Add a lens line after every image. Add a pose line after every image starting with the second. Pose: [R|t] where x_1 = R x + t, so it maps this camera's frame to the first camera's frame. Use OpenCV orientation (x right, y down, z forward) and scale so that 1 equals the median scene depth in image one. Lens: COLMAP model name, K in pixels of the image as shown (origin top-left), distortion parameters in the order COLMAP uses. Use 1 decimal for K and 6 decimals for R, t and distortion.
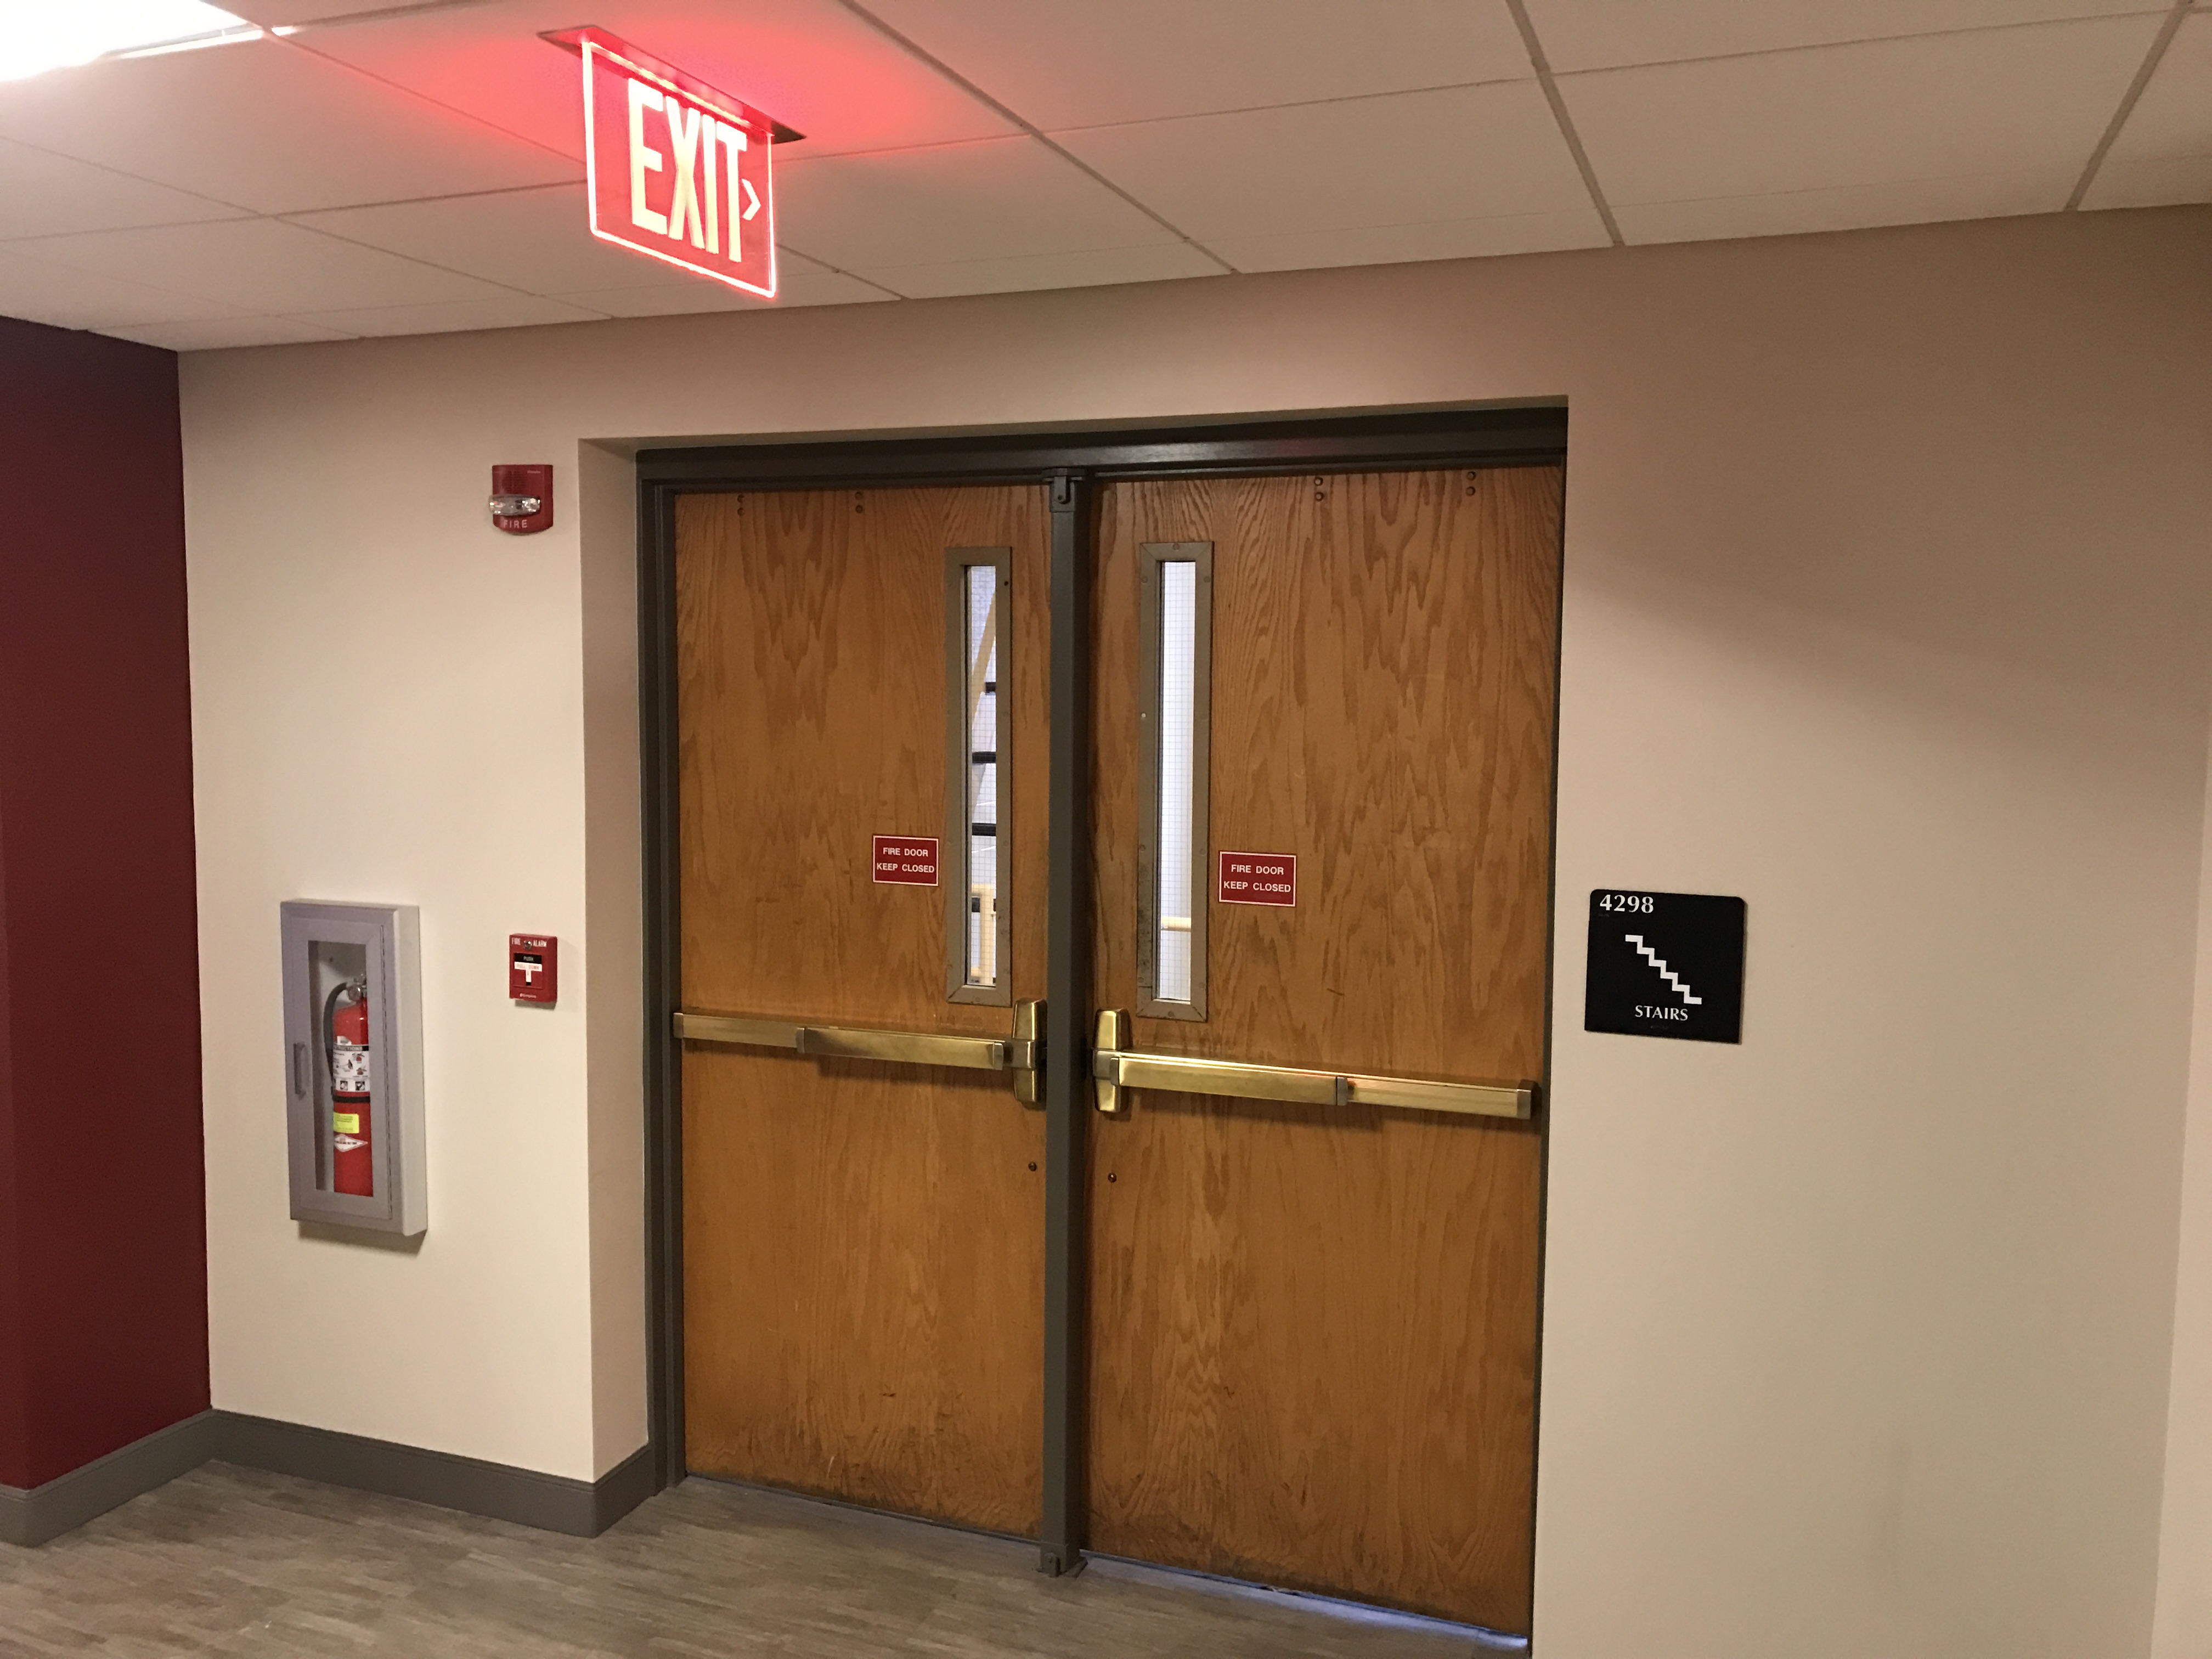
lens RADIAL K [[1821.7, 0, 1106.0], [0, 1821.7, 822.1], [0, 0, 1]] dist [0.002389, 0.009690]
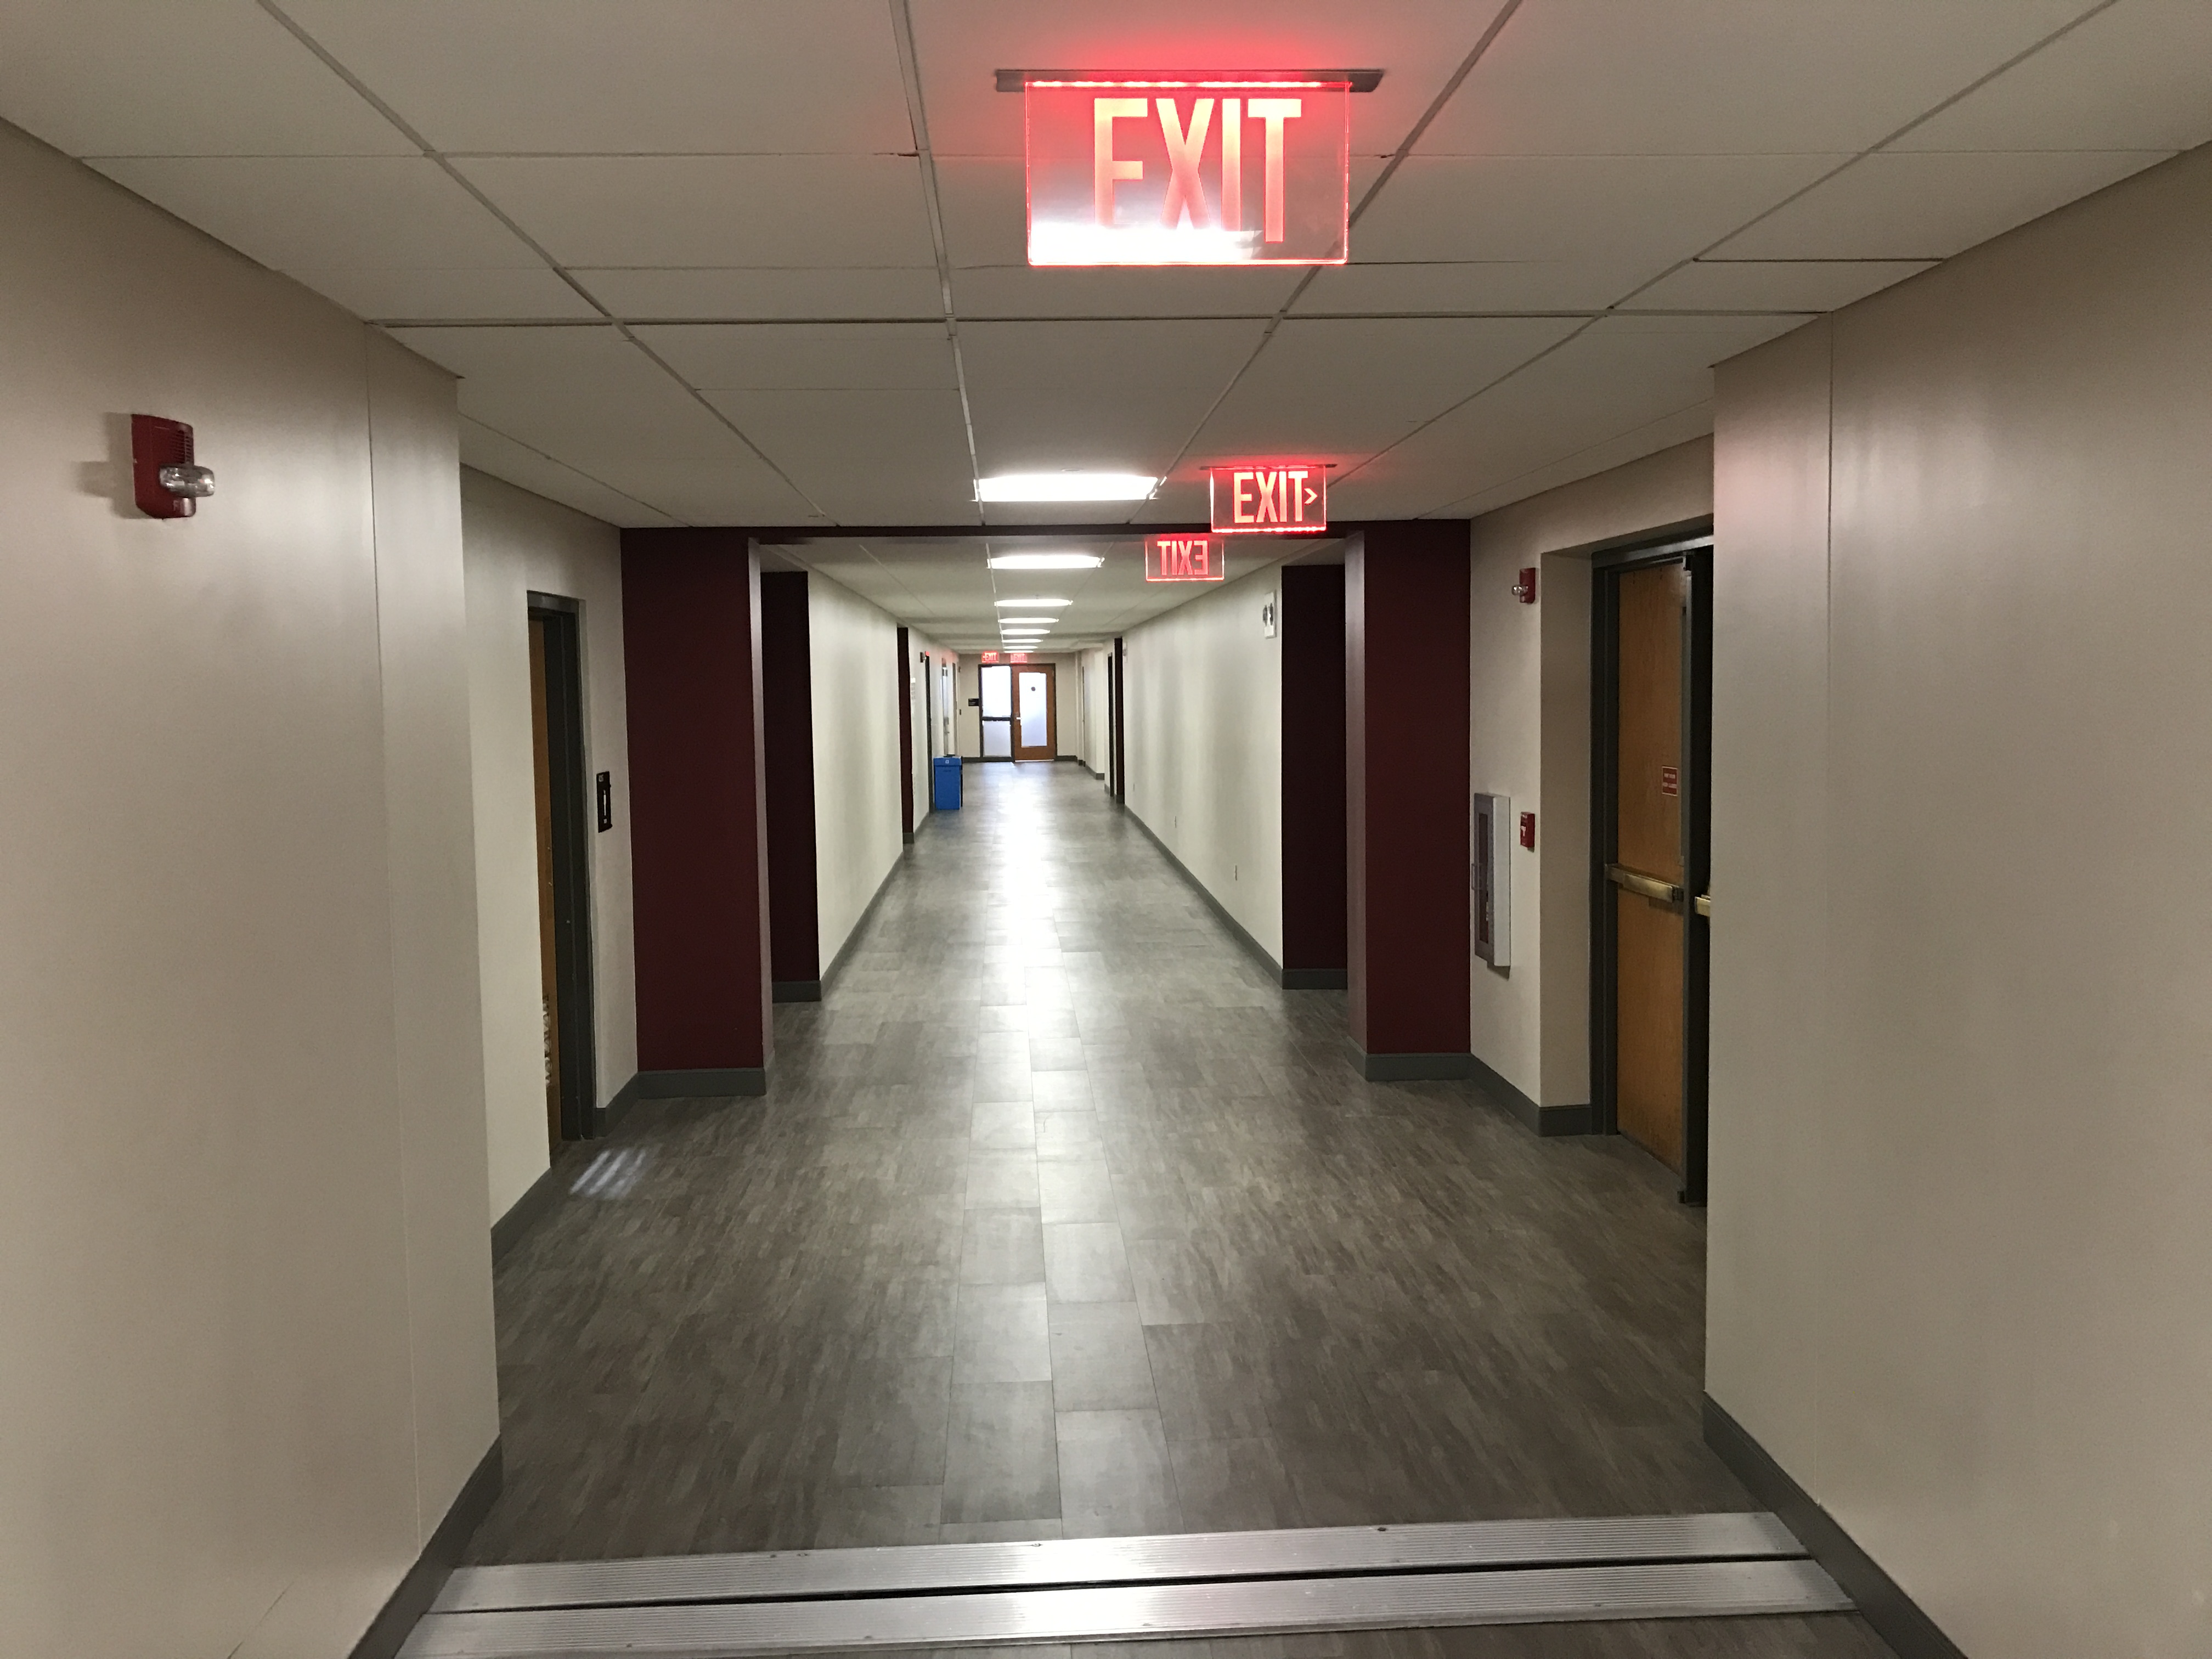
lens RADIAL K [[1821.7, 0, 1106.7], [0, 1821.7, 830.6], [0, 0, 1]] dist [0.002389, 0.009690]
pose [[0.406781, 0.057545, -0.911712, 2.085347], [-0.056948, 0.997670, 0.037562, 0.056716], [0.911749, 0.036640, 0.409110, -0.315164]]
